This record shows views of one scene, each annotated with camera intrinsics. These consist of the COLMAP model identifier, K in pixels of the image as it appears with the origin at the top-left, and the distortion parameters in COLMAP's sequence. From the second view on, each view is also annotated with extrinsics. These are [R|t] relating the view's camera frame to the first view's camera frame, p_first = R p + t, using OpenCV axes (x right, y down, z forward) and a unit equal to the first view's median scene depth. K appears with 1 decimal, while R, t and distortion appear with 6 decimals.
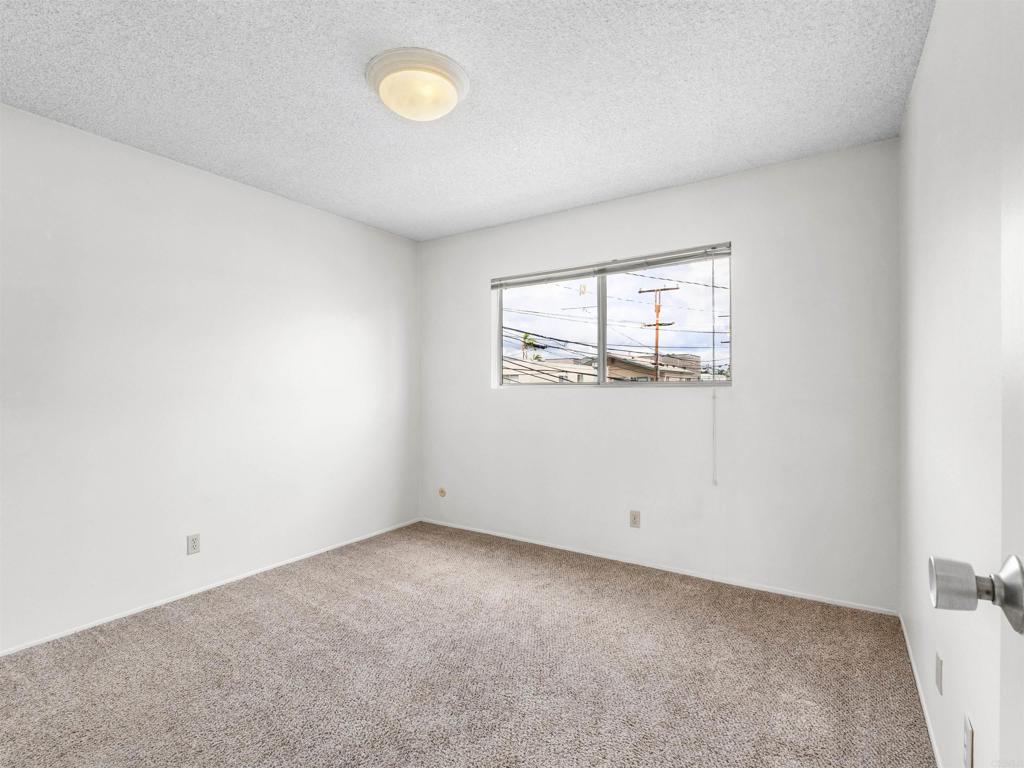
lens RADIAL K [[491.4, 0, 512.0], [0, 491.4, 384.0], [0, 0, 1]] dist [-0.005838, -0.000501]
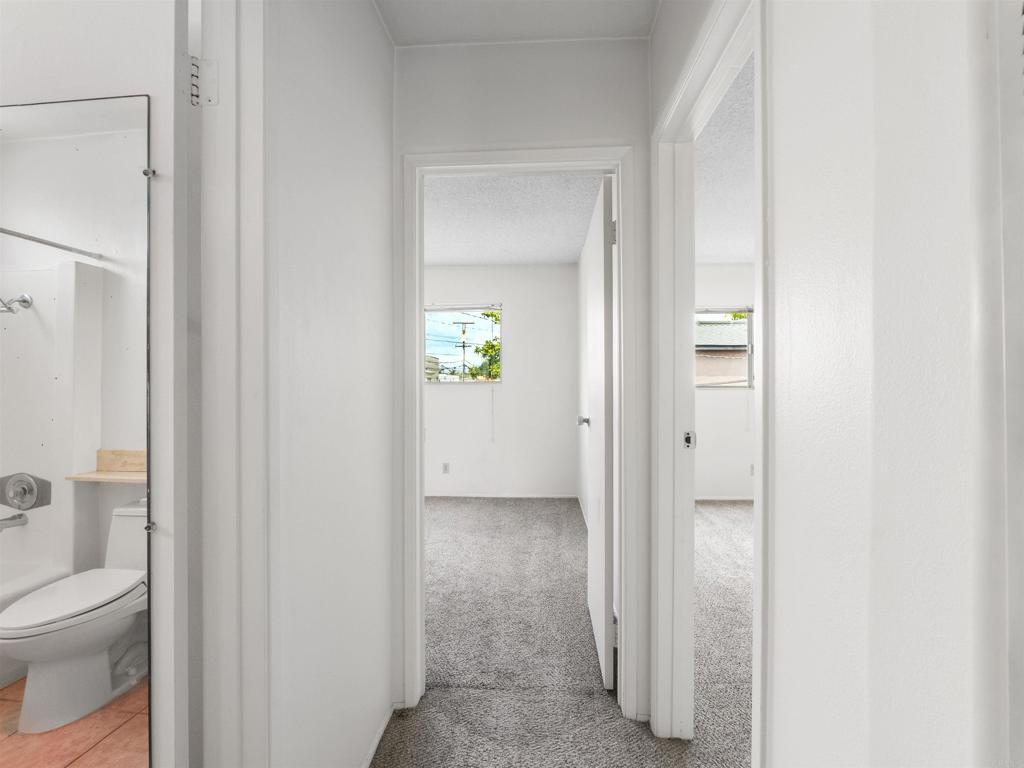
lens RADIAL K [[491.4, 0, 512.0], [0, 491.4, 384.0], [0, 0, 1]] dist [-0.005838, -0.000501]
pose [[0.864503, -0.005878, 0.502594, -0.473498], [0.005643, 0.999982, 0.001988, -0.000242], [-0.502596, 0.001118, 0.864521, -0.634339]]
